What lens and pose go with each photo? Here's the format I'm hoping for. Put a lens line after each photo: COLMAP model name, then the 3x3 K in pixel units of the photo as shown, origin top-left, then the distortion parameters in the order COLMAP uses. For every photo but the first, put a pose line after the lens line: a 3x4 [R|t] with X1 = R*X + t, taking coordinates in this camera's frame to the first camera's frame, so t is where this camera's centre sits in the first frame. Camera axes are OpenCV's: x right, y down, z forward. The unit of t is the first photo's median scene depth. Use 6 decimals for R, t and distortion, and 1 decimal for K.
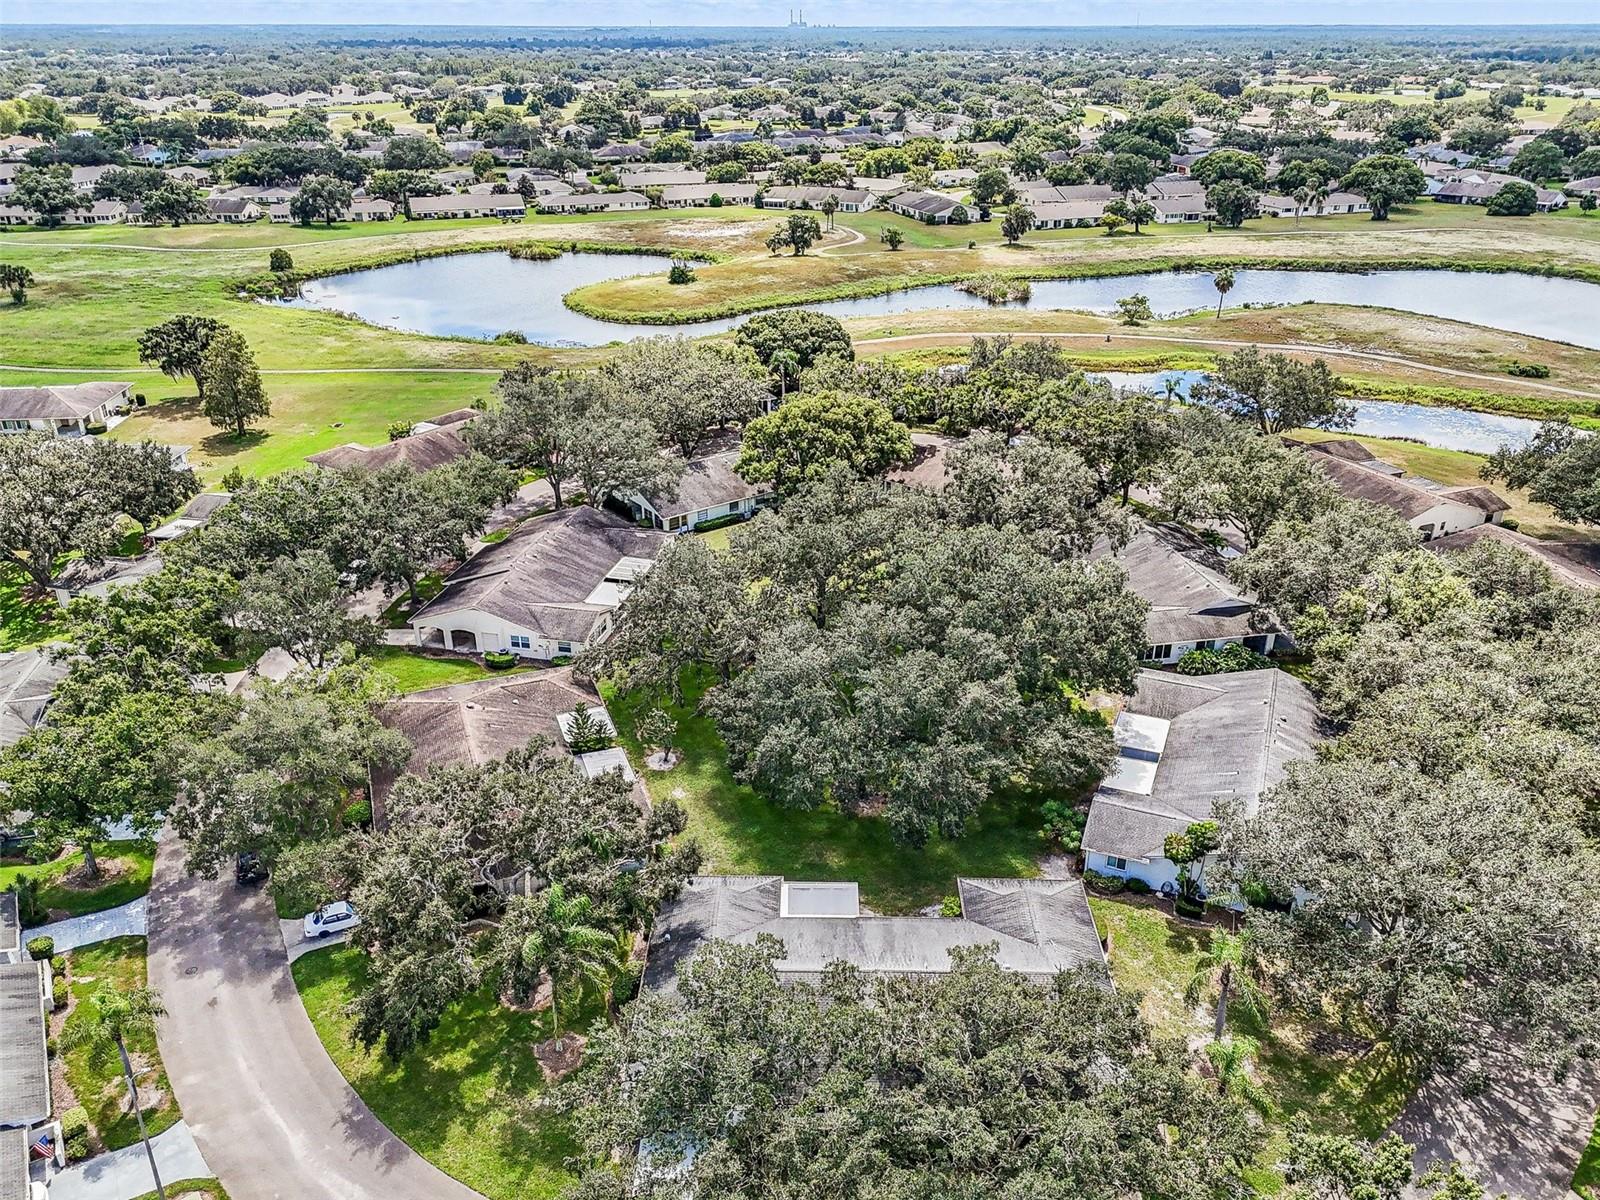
lens RADIAL K [[1146.2, 0, 800.0], [0, 1146.2, 600.0], [0, 0, 1]] dist [0.074871, -0.093845]
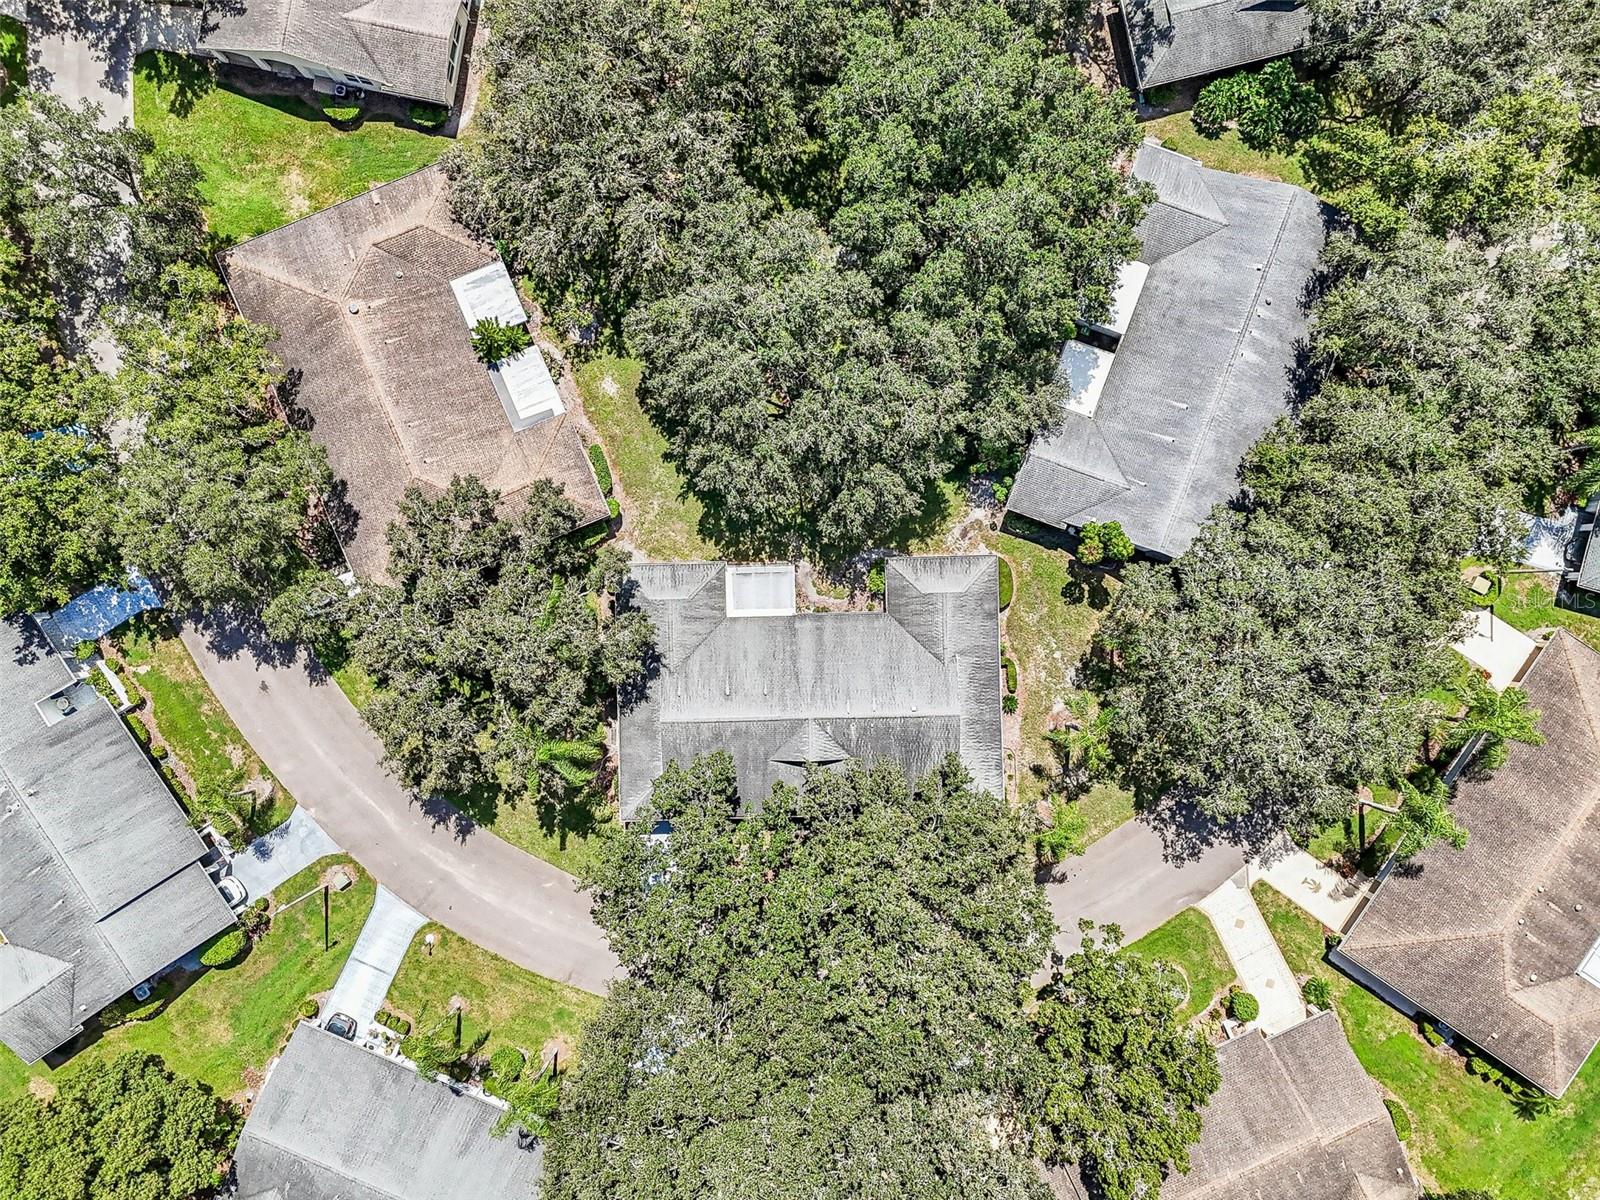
lens RADIAL K [[1146.2, 0, 800.0], [0, 1146.2, 600.0], [0, 0, 1]] dist [0.074871, -0.093845]
pose [[0.998990, -0.043585, 0.010967, 0.025798], [0.009459, 0.442450, 0.896743, -0.434450], [-0.043937, -0.895733, 0.442415, 0.297714]]
